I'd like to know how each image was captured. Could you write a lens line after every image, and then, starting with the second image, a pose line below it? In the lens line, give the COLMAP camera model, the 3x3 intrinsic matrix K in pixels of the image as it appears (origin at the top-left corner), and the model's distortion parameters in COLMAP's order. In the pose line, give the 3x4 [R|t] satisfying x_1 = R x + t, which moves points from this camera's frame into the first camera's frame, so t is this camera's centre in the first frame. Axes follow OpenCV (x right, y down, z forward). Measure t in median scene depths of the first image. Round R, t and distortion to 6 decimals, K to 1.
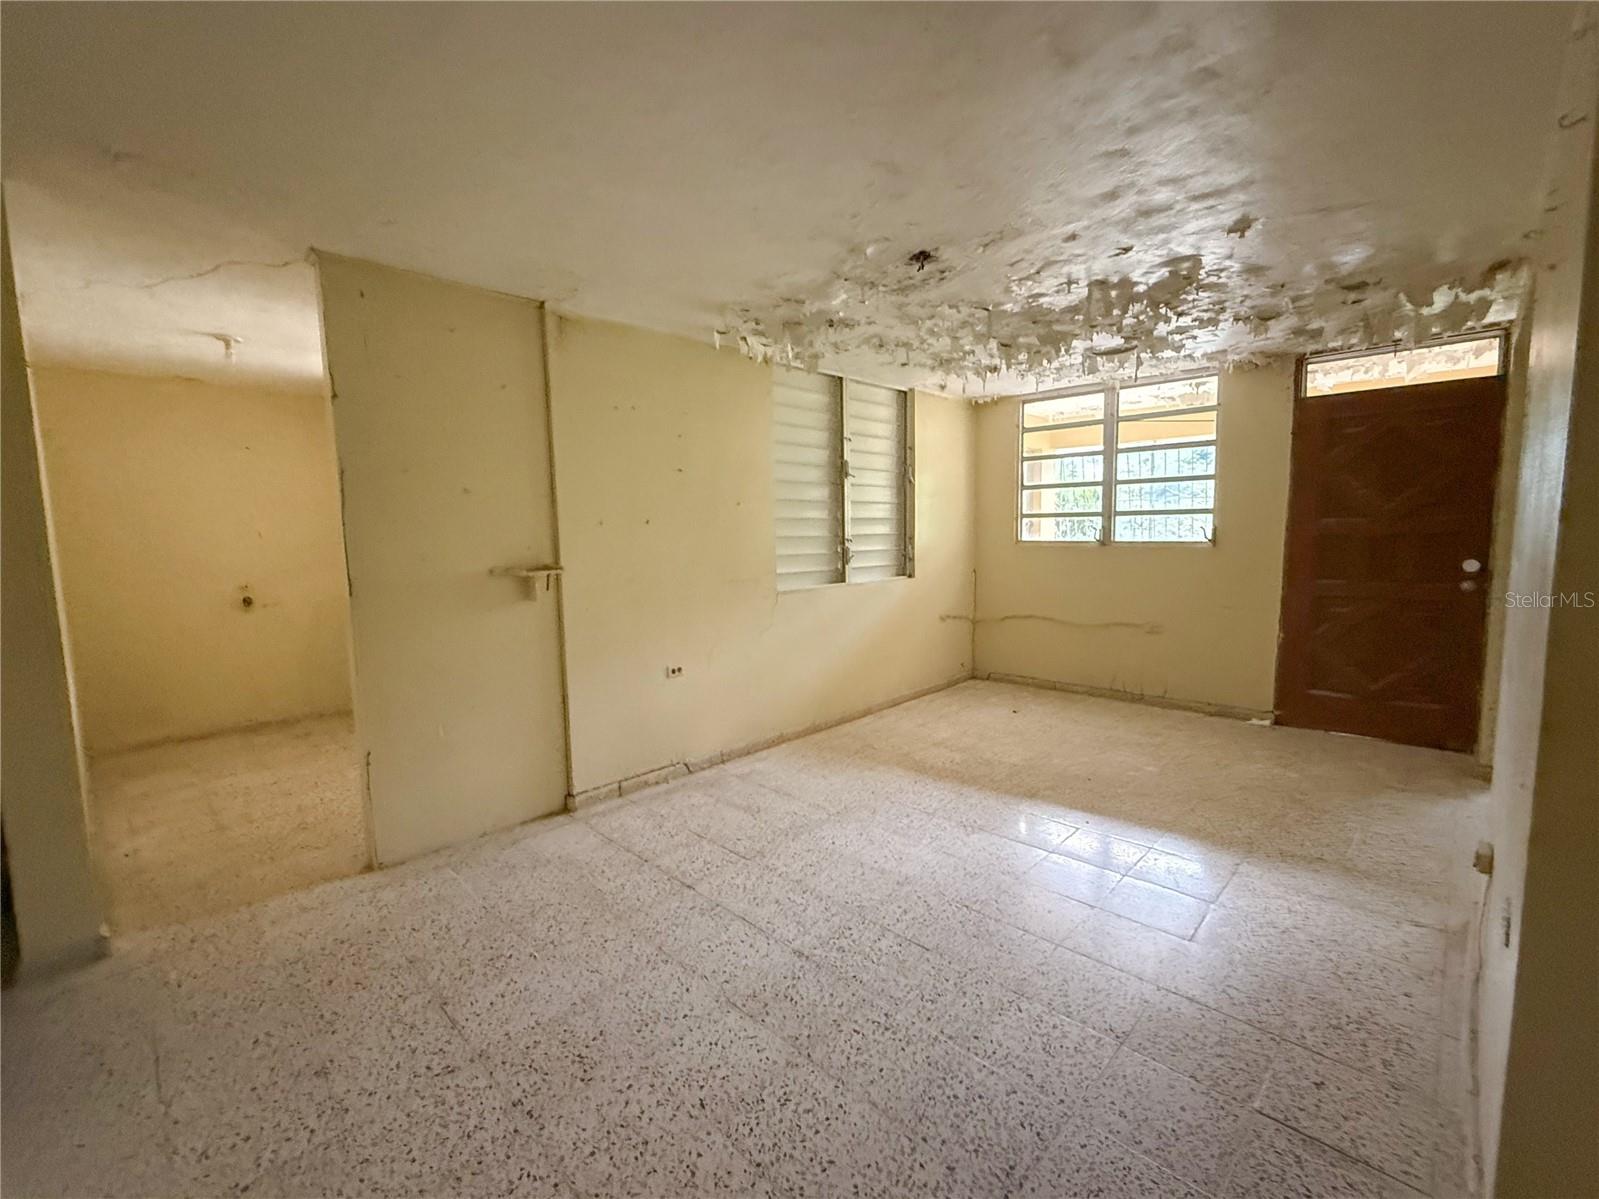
lens RADIAL K [[638.0, 0, 809.4], [0, 638.0, 595.3], [0, 0, 1]] dist [-0.000707, -0.000887]
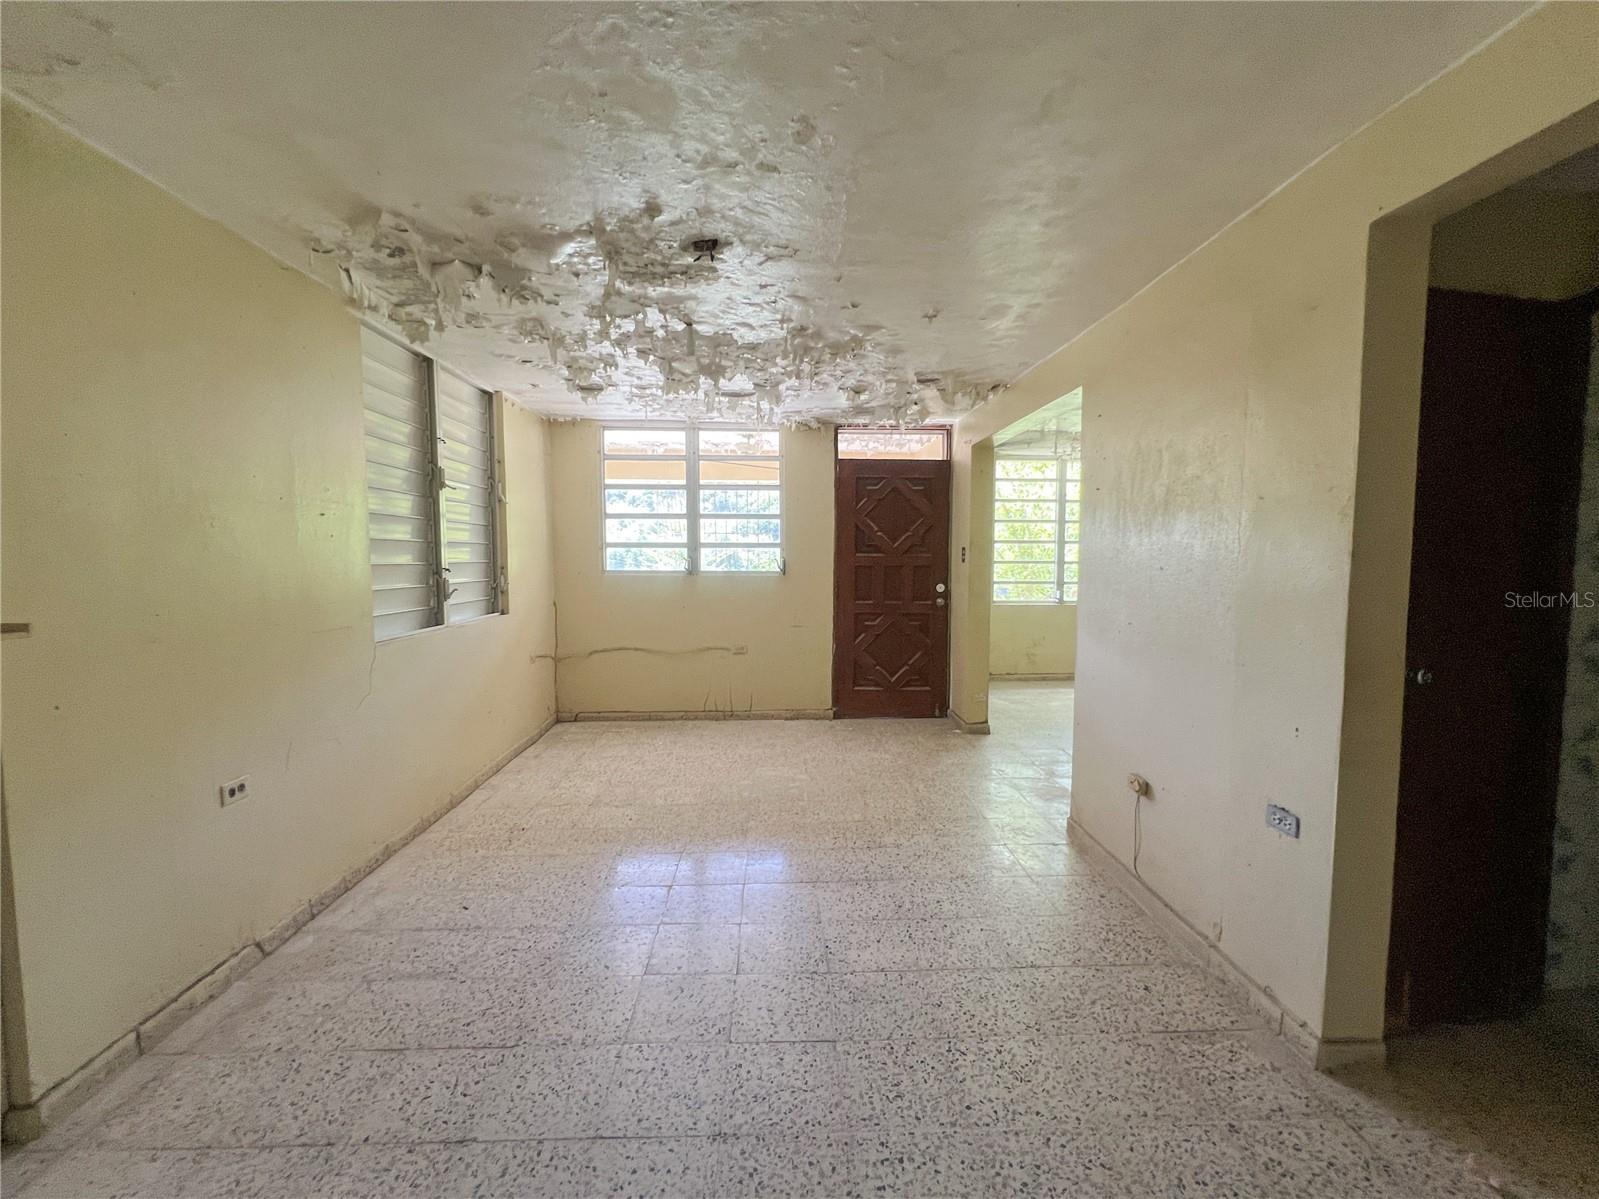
lens RADIAL K [[637.6, 0, 797.1], [0, 637.6, 598.9], [0, 0, 1]] dist [0.000969, -0.000366]
pose [[0.720215, -0.030640, 0.693074, -0.173214], [0.058965, 0.998113, -0.017149, -0.012595], [-0.691241, 0.053219, 0.720662, 0.151868]]
